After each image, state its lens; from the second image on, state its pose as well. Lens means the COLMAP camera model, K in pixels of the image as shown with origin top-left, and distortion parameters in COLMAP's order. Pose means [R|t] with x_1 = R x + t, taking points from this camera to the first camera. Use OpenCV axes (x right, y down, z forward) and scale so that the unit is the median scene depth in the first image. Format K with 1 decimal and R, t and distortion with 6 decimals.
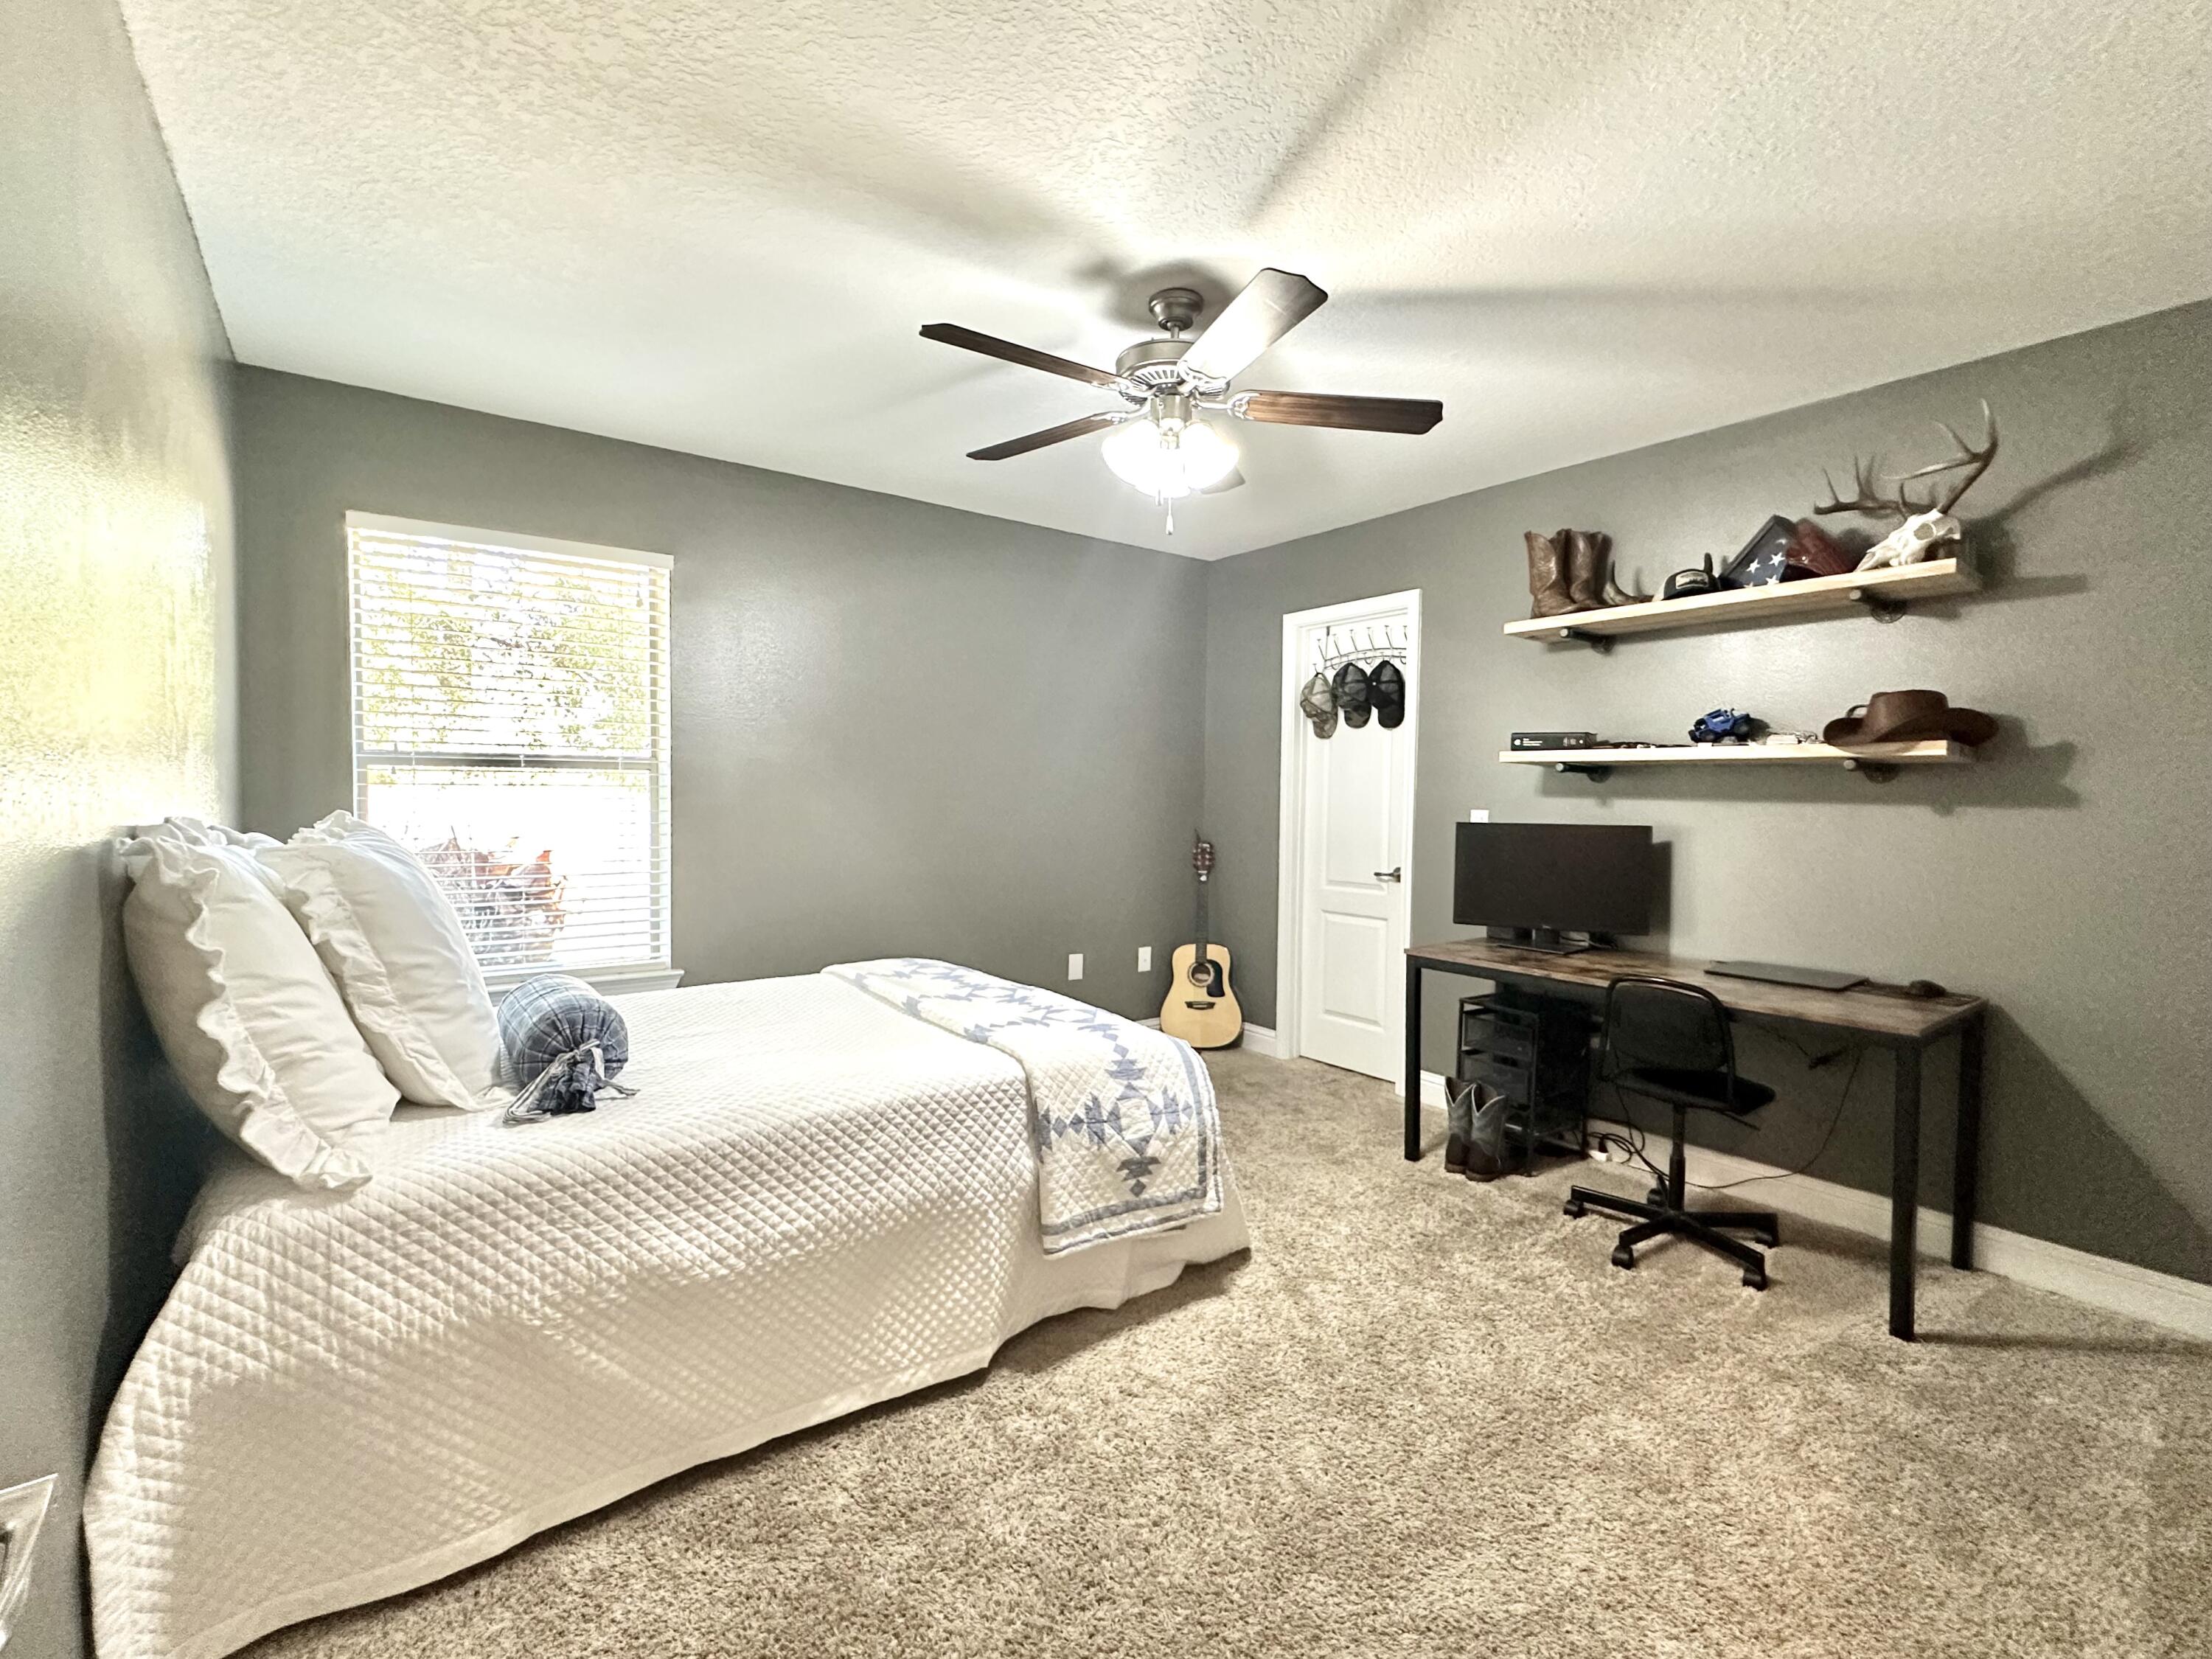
lens RADIAL K [[951.0, 0, 1106.0], [0, 951.0, 829.5], [0, 0, 1]] dist [-0.001417, 0.000622]
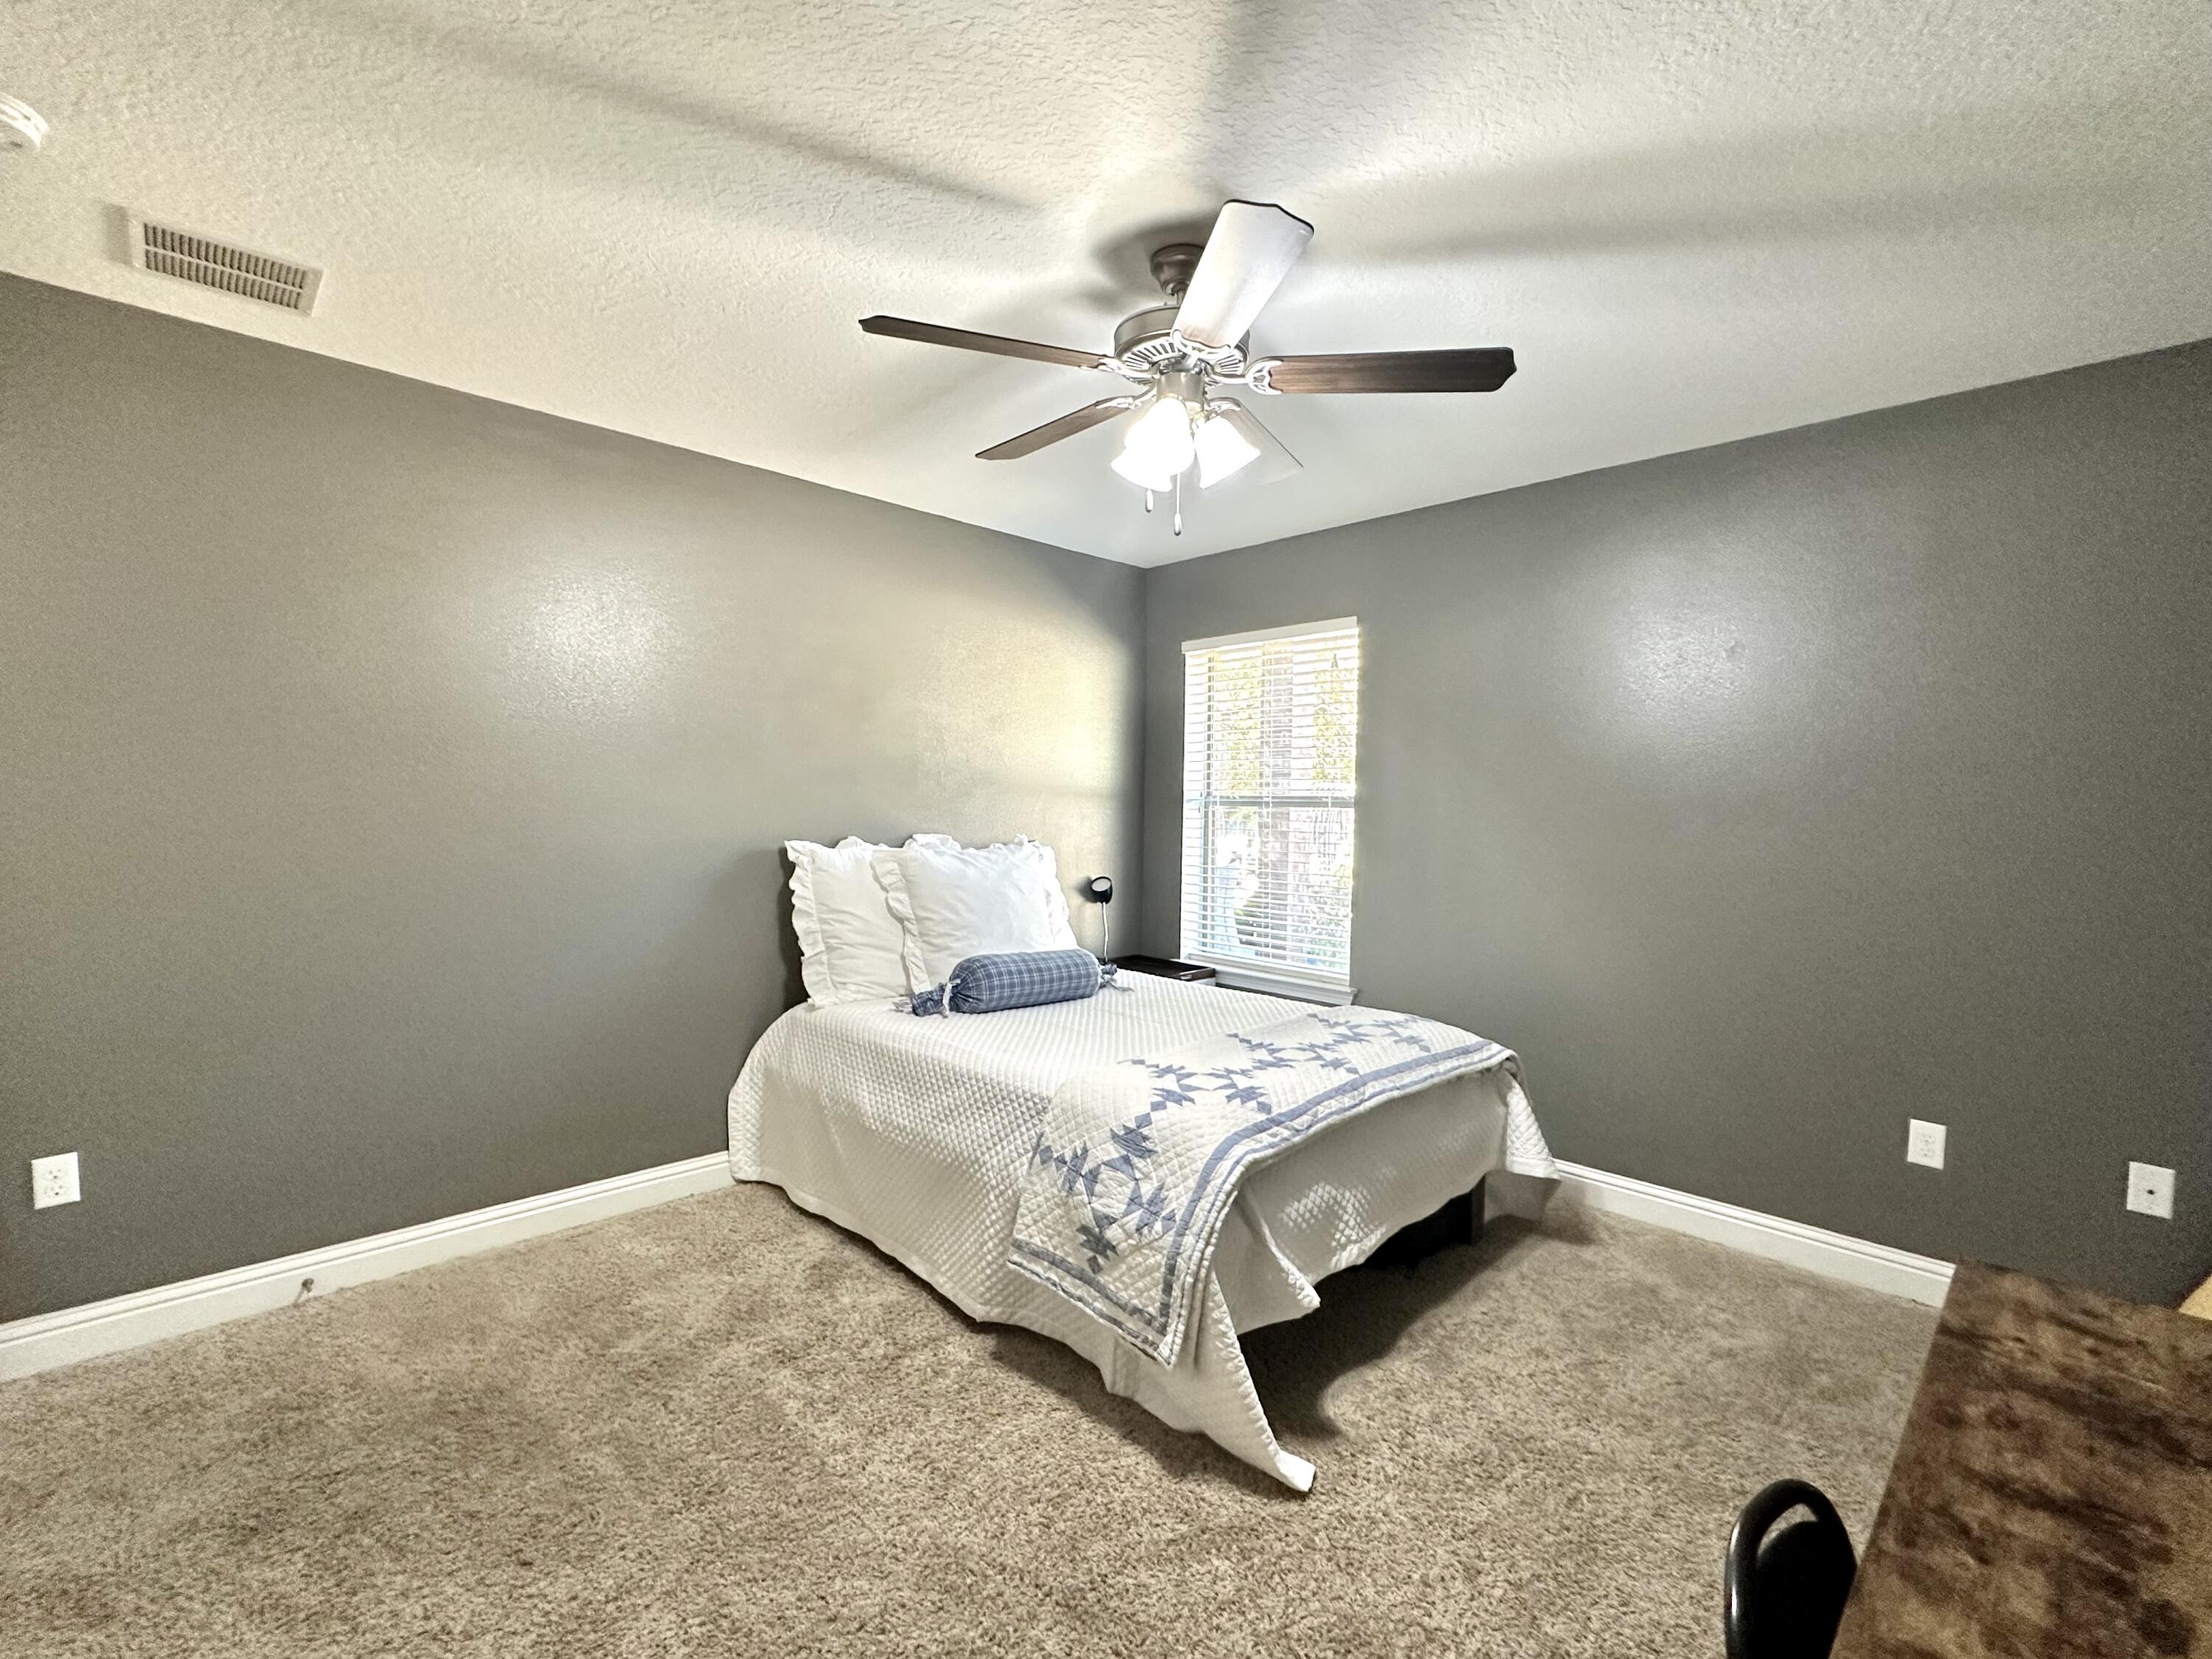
lens RADIAL K [[951.0, 0, 1106.0], [0, 951.0, 829.5], [0, 0, 1]] dist [-0.001417, 0.000622]
pose [[0.158118, 0.016744, -0.987278, 0.931959], [-0.049698, 0.998724, 0.008979, -0.052276], [0.986169, 0.047646, 0.158748, 0.839361]]
